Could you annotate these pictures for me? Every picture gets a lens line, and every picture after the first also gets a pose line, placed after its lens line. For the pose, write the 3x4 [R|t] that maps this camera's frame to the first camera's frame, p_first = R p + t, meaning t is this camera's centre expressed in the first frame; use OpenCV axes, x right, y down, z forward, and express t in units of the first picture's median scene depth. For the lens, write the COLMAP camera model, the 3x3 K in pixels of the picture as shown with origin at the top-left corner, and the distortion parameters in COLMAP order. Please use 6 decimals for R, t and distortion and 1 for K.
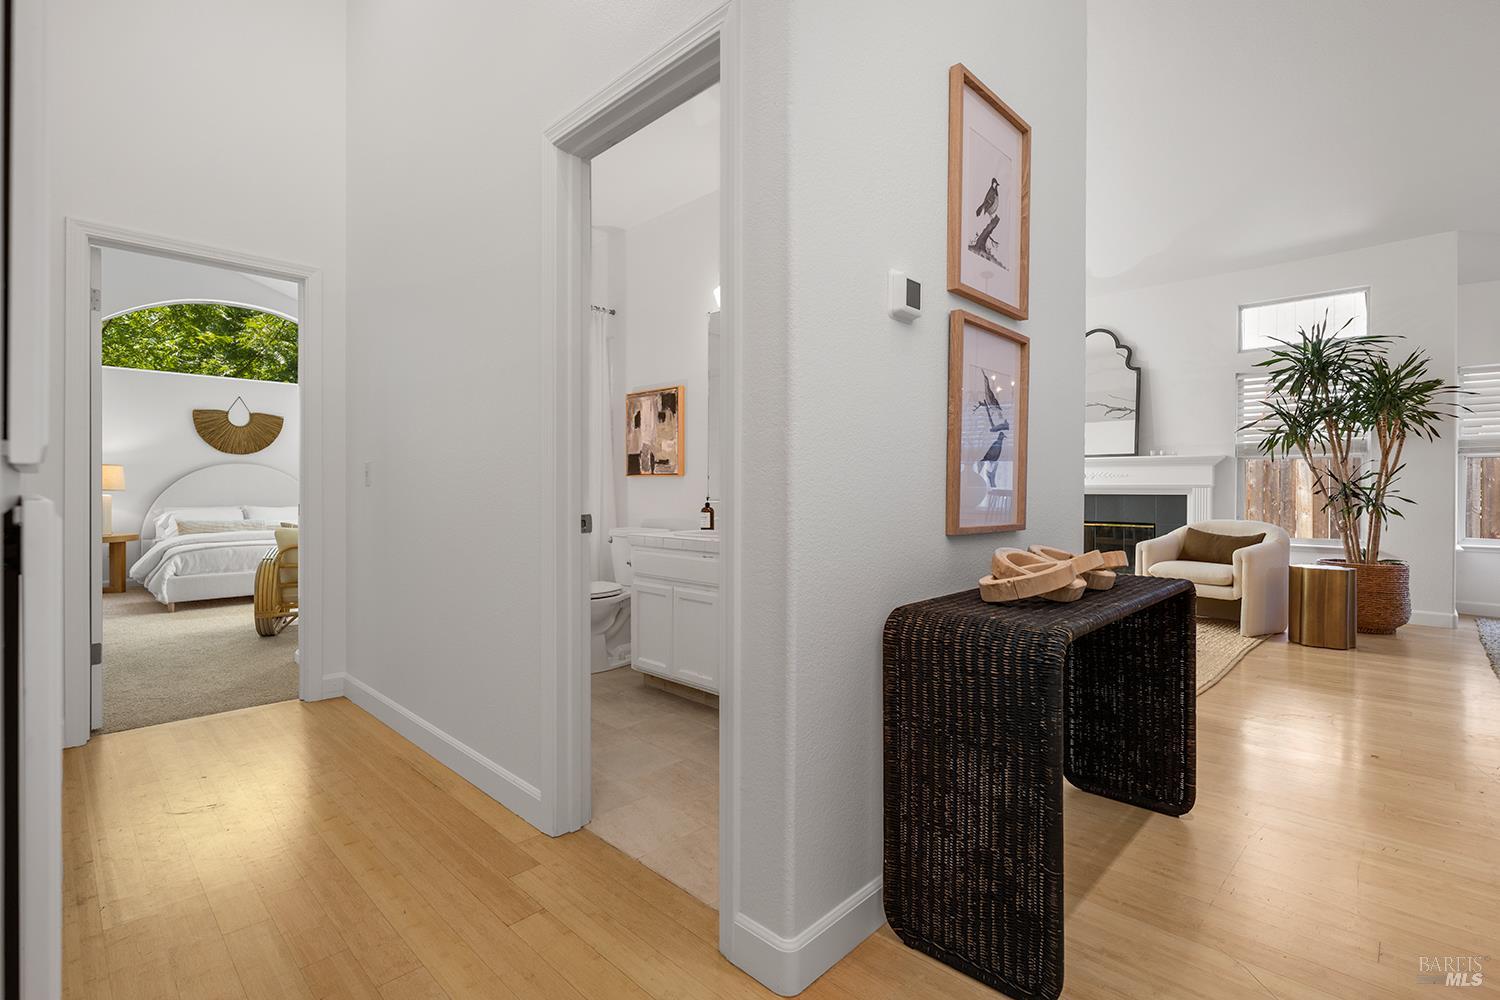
lens RADIAL K [[692.4, 0, 743.2], [0, 692.4, 491.6], [0, 0, 1]] dist [-0.003183, -0.001718]
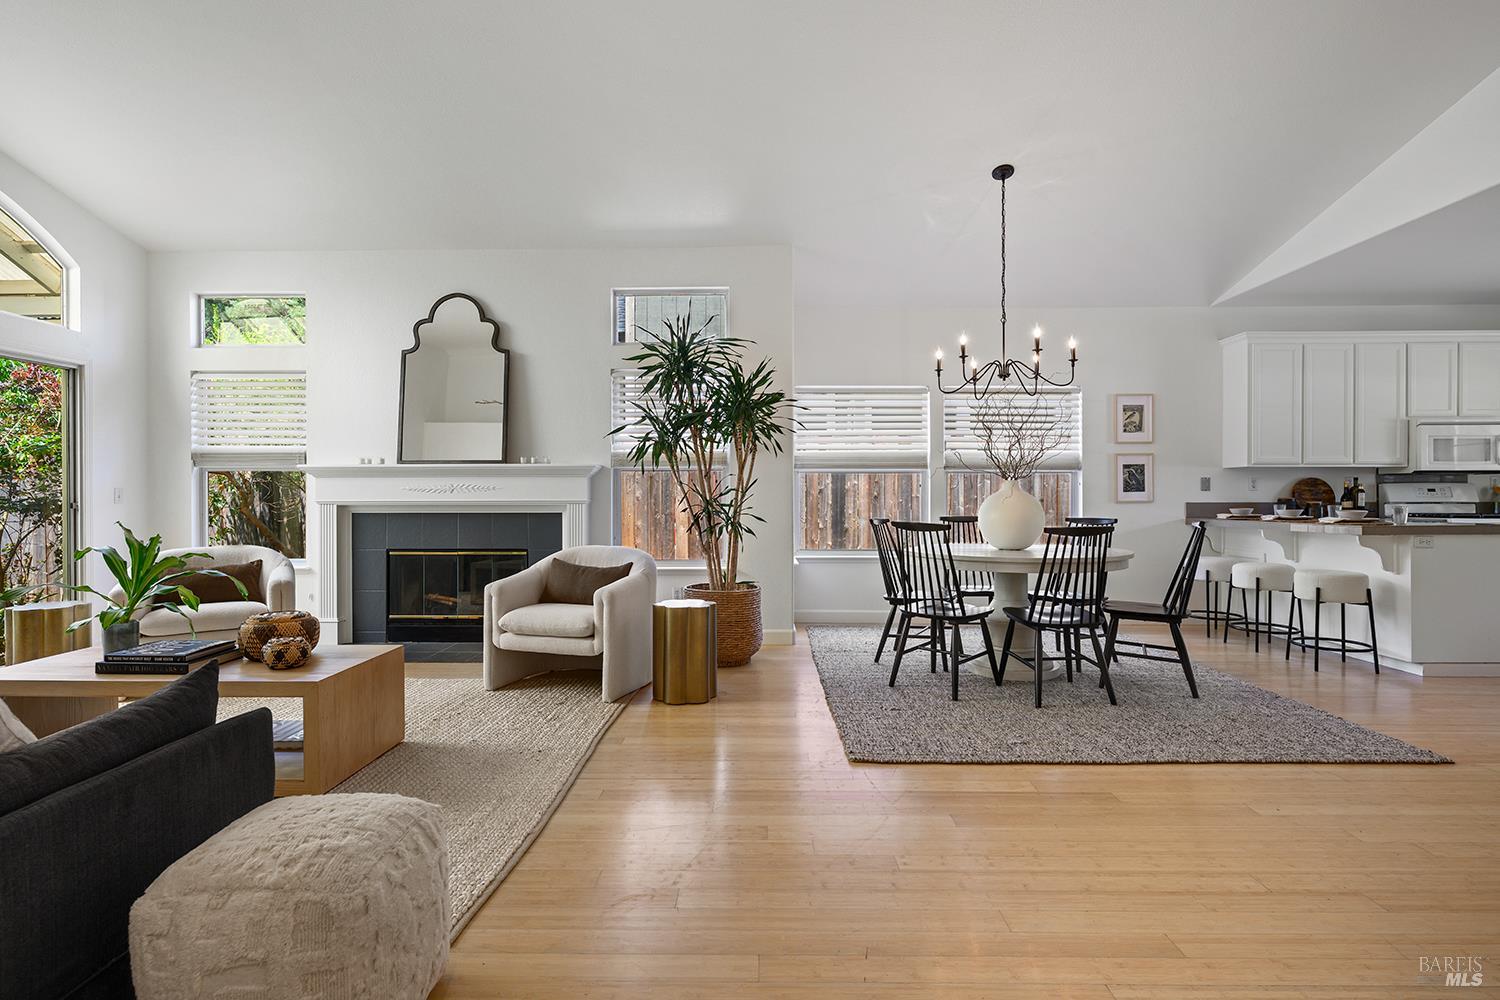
lens RADIAL K [[721.6, 0, 751.3], [0, 721.6, 496.5], [0, 0, 1]] dist [0.000592, 0.000011]
pose [[0.724250, -0.002696, 0.689532, 0.271329], [0.006719, 0.999972, -0.003148, -0.013232], [-0.689505, 0.006913, 0.724248, 0.287545]]
